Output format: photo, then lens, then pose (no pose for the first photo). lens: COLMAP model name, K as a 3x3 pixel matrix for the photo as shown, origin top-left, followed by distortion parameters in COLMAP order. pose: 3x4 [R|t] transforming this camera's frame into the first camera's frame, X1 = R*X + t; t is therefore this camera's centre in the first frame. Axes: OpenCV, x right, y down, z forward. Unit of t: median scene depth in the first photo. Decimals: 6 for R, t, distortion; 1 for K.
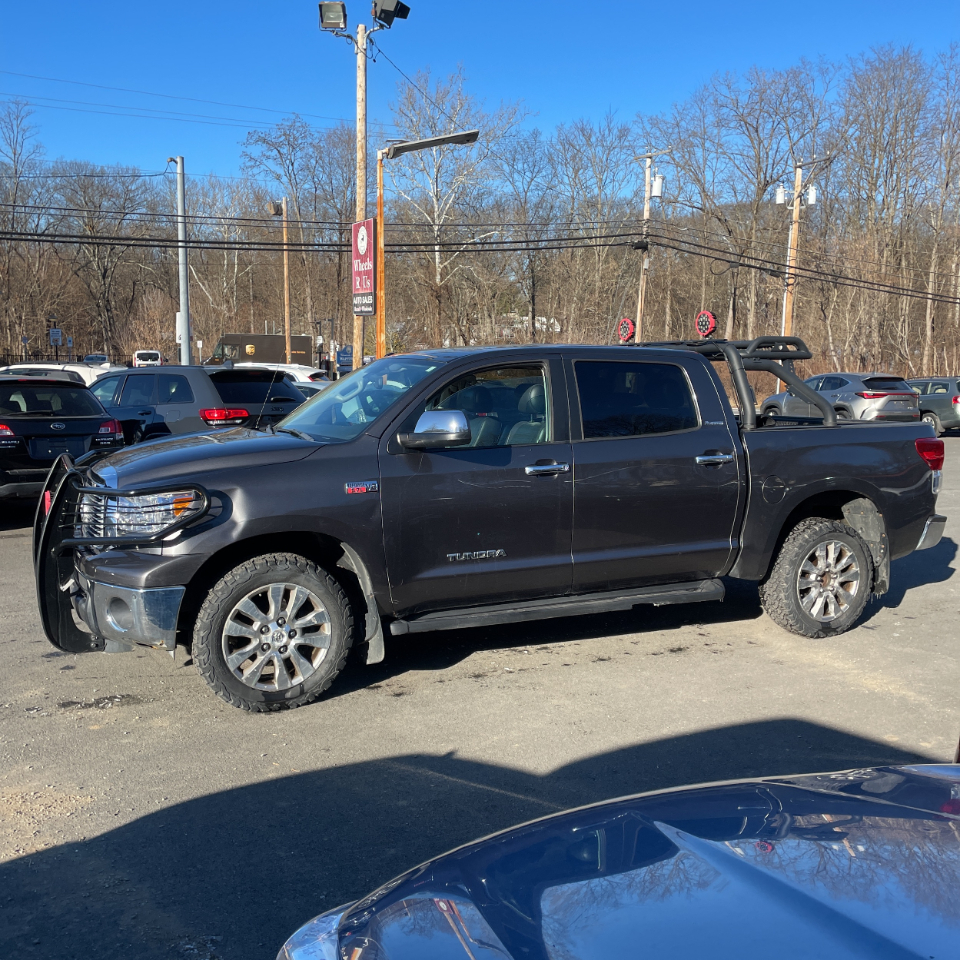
lens RADIAL K [[971.6, 0, 466.5], [0, 971.6, 470.3], [0, 0, 1]] dist [0.027542, 0.000000]
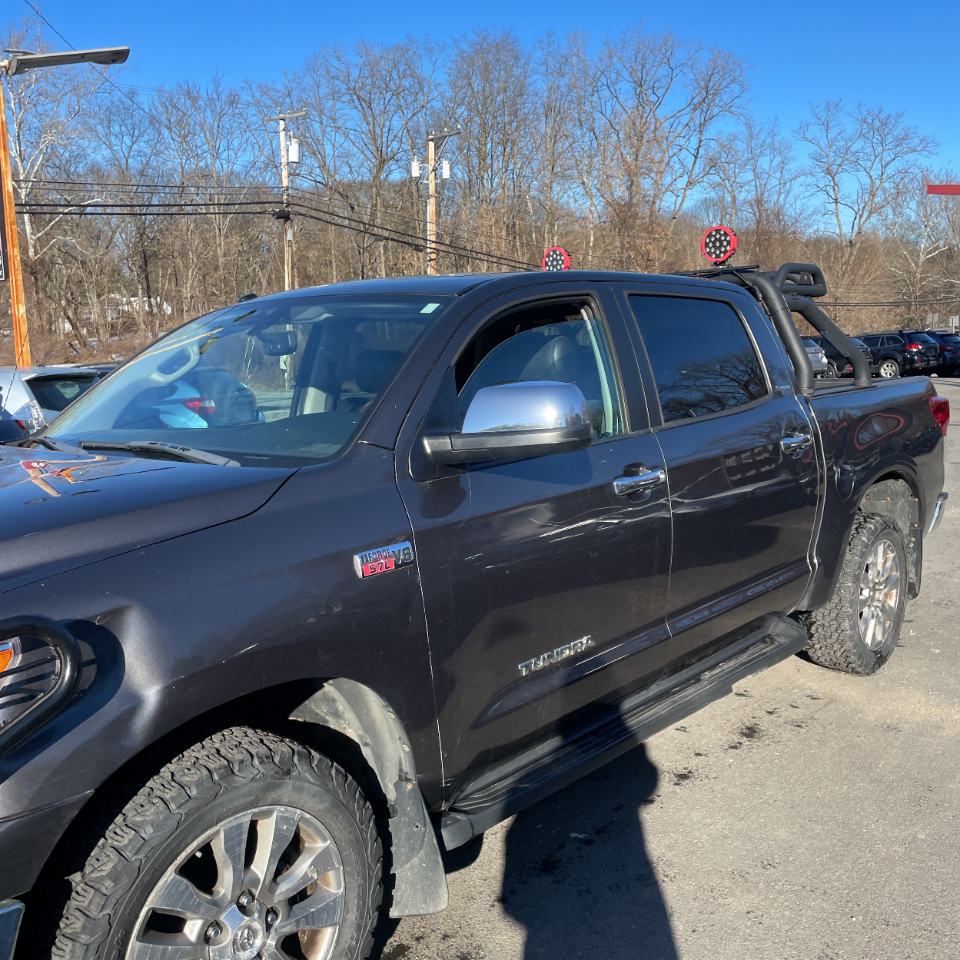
lens RADIAL K [[971.6, 0, 475.3], [0, 971.6, 479.8], [0, 0, 1]] dist [0.027542, 0.000000]
pose [[0.919792, -0.084900, 0.383112, -0.187054], [0.074476, 0.996338, 0.041988, -0.027790], [-0.385274, -0.010087, 0.922747, 0.434747]]
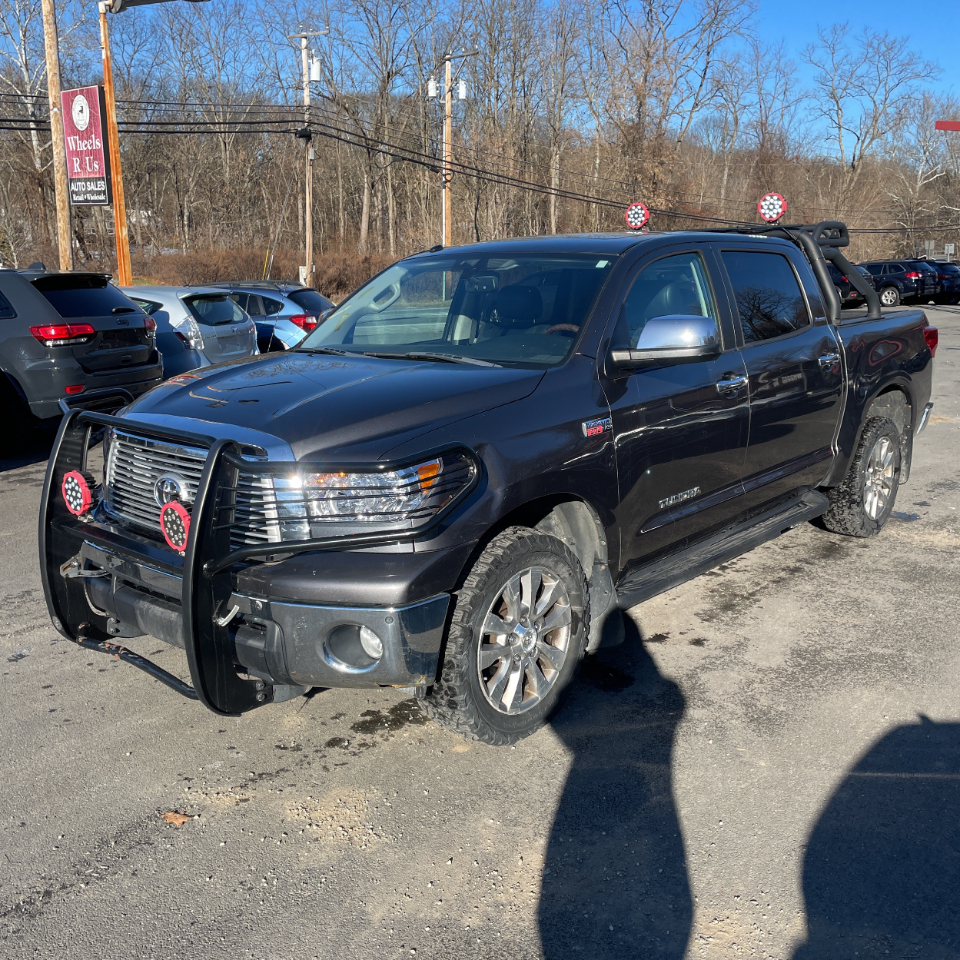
lens RADIAL K [[971.6, 0, 505.5], [0, 971.6, 471.0], [0, 0, 1]] dist [0.027542, 0.000000]
pose [[0.906274, -0.105601, 0.409288, -0.373389], [0.063271, 0.991272, 0.115659, -0.030246], [-0.417929, -0.078922, 0.905045, 0.269373]]
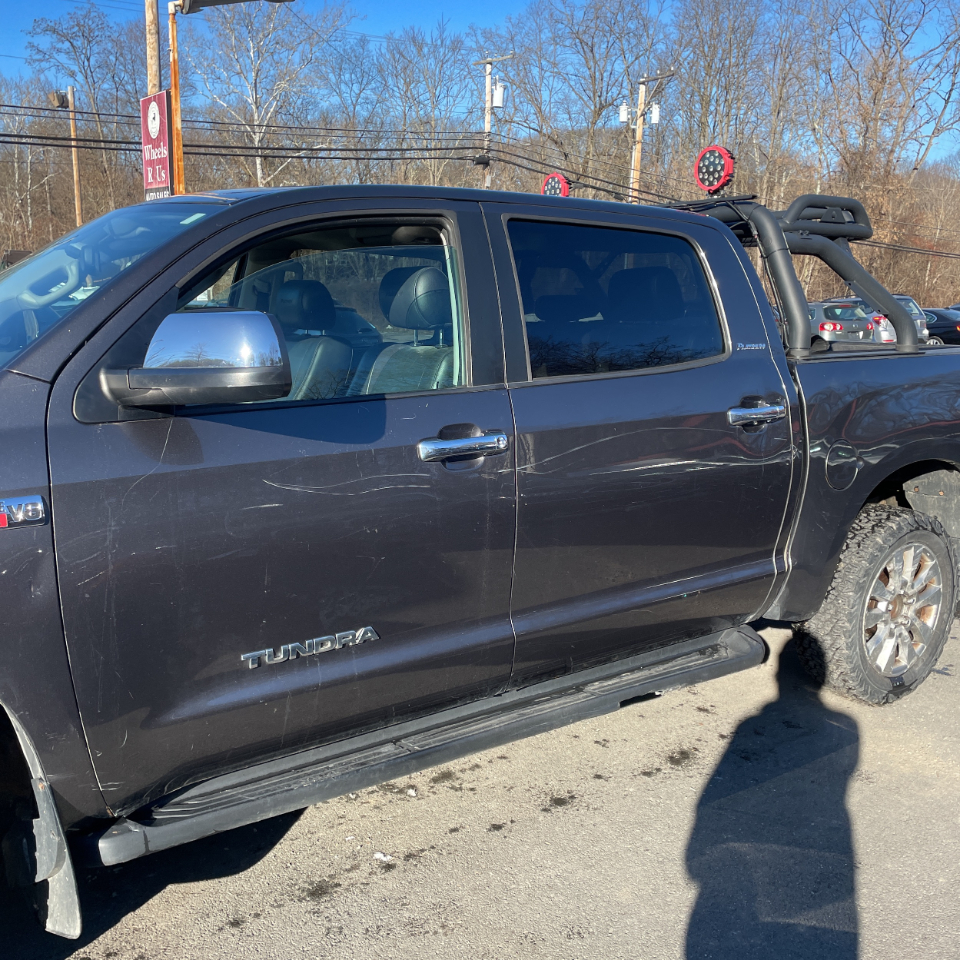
lens RADIAL K [[971.6, 0, 477.2], [0, 971.6, 463.9], [0, 0, 1]] dist [0.027542, 0.000000]
pose [[0.983417, -0.022837, 0.179916, 0.005579], [0.011188, 0.997790, 0.065496, -0.019175], [-0.181014, -0.062397, 0.981499, 0.460466]]
